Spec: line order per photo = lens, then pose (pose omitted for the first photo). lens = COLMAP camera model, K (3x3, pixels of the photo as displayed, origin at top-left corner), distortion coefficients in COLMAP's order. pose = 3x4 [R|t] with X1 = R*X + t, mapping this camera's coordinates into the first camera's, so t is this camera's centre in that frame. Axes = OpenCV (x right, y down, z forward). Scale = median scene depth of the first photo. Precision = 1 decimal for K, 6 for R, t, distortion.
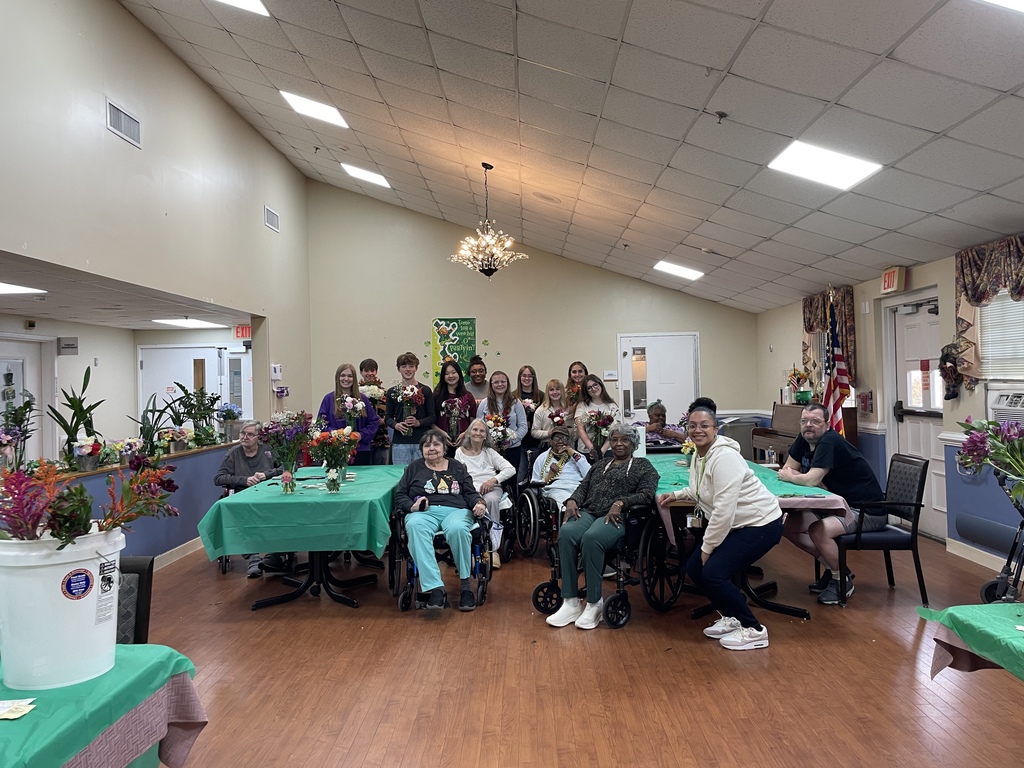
lens RADIAL K [[771.5, 0, 511.1], [0, 771.5, 371.1], [0, 0, 1]] dist [0.062802, -0.073857]
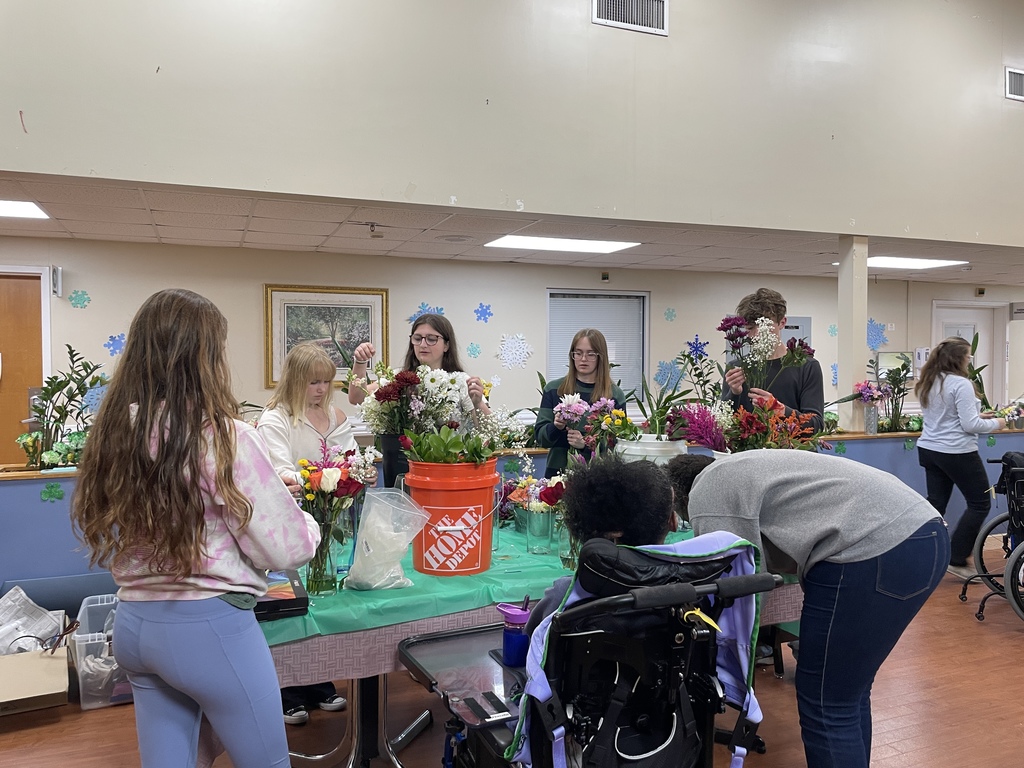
lens RADIAL K [[771.5, 0, 511.1], [0, 771.5, 371.1], [0, 0, 1]] dist [0.062802, -0.073857]
pose [[0.378437, 0.039833, -0.924770, 0.191279], [0.004188, 0.998990, 0.044744, -0.003764], [0.925618, -0.020805, 0.377887, 0.013545]]
